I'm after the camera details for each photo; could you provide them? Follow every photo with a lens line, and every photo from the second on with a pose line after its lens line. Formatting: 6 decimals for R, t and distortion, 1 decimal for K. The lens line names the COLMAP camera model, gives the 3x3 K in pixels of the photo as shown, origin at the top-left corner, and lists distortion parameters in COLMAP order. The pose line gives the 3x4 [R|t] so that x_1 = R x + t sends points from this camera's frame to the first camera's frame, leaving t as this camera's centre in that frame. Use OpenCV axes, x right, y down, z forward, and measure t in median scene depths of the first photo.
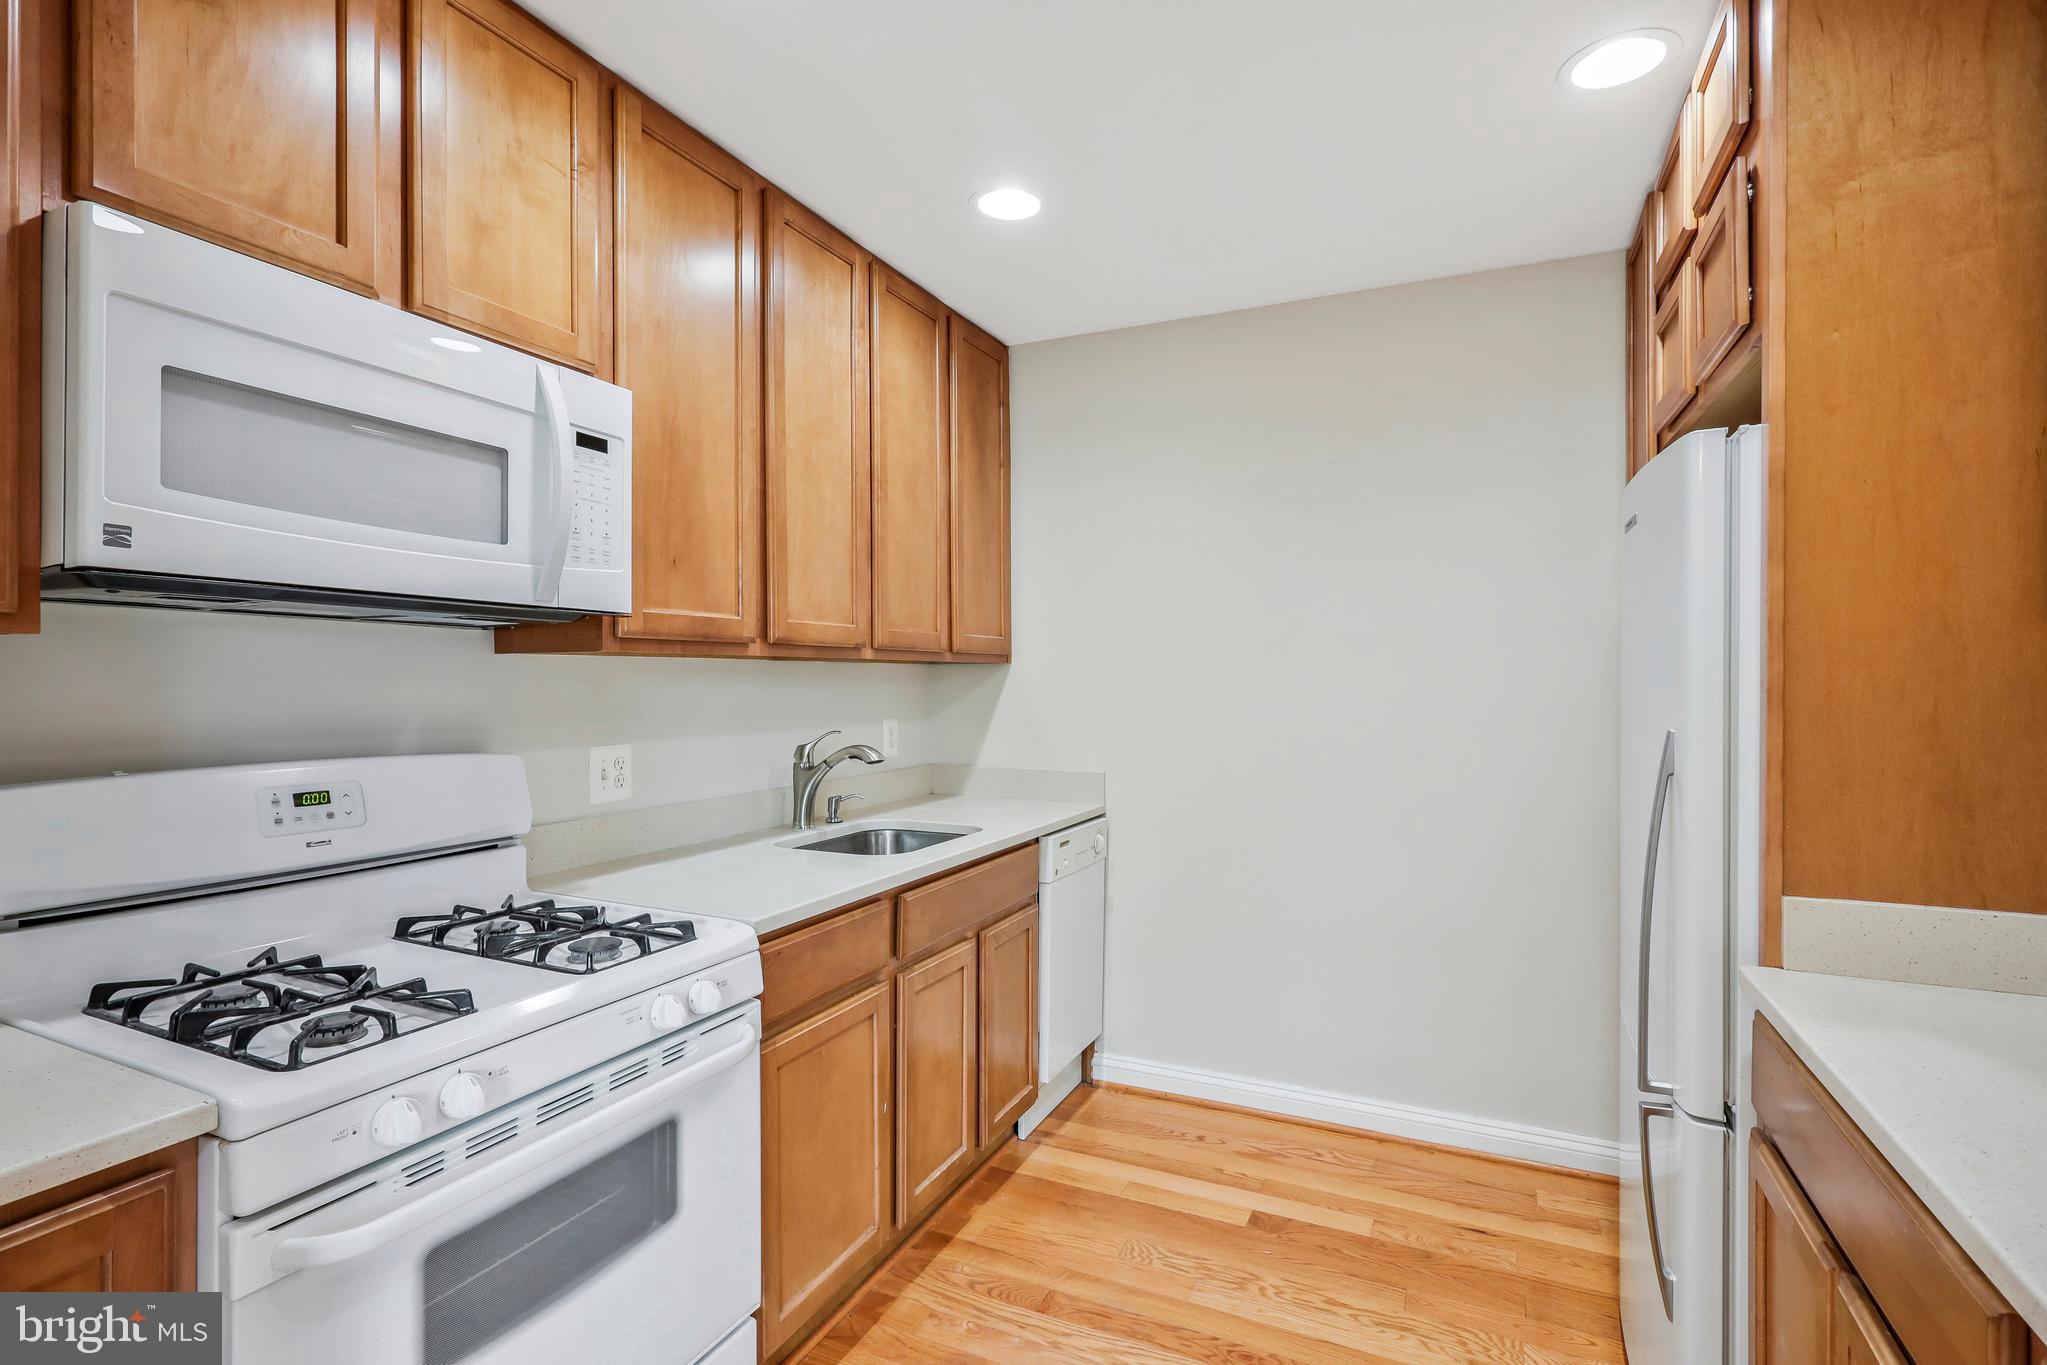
lens RADIAL K [[939.3, 0, 1029.9], [0, 939.3, 706.7], [0, 0, 1]] dist [-0.010480, 0.007421]
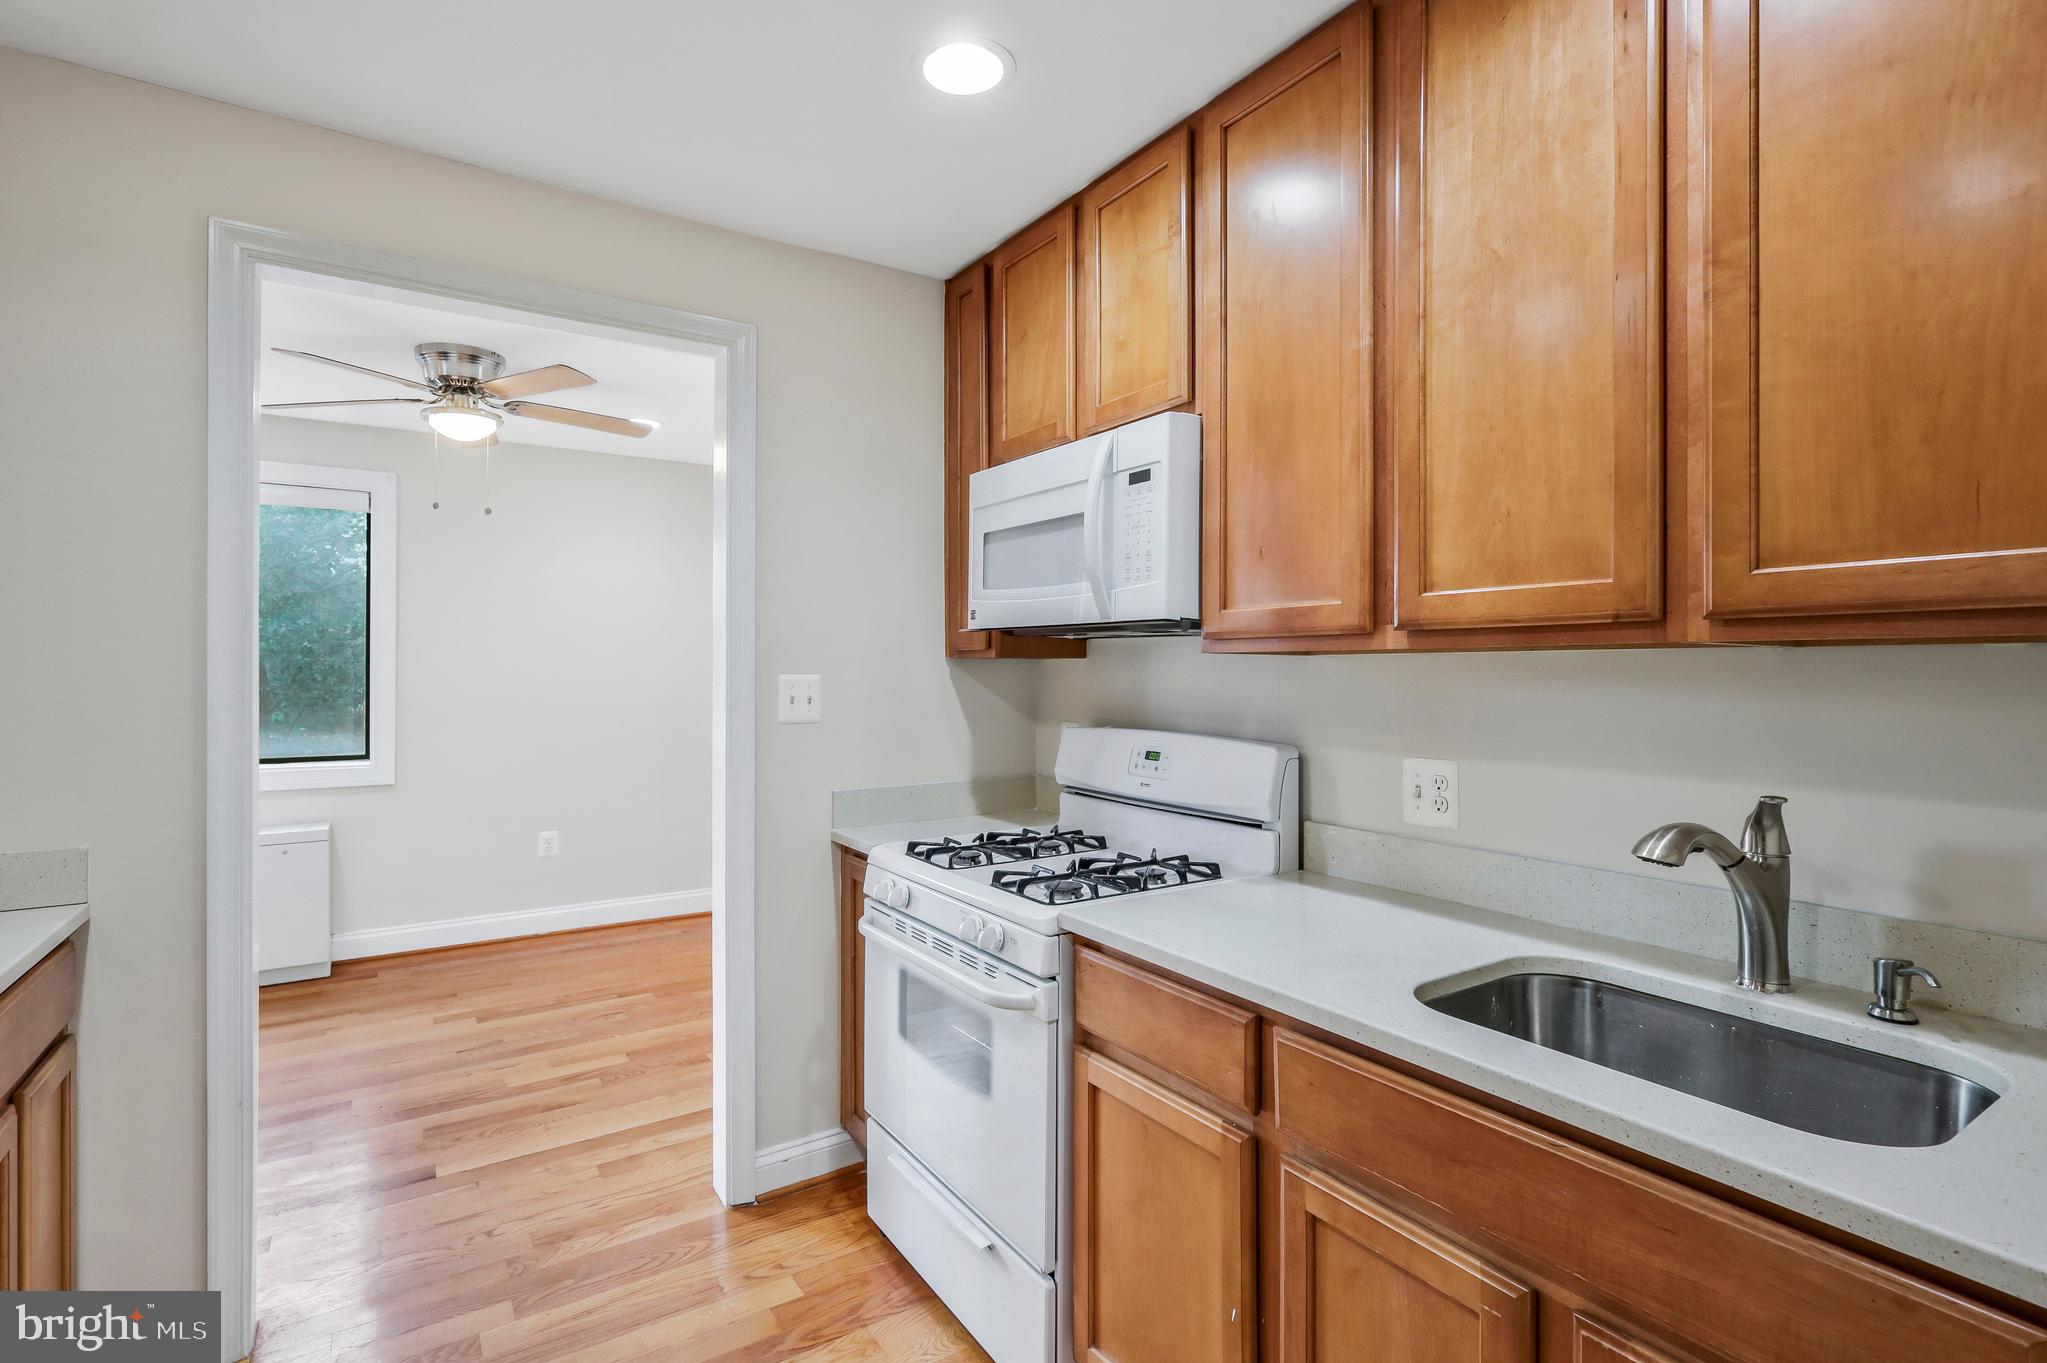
lens RADIAL K [[945.7, 0, 977.7], [0, 945.7, 659.2], [0, 0, 1]] dist [0.000463, 0.000021]
pose [[-0.545075, -0.012866, -0.838289, 0.506399], [-0.026433, 0.999649, 0.001845, -0.040619], [0.837971, 0.023164, -0.545224, 1.180398]]
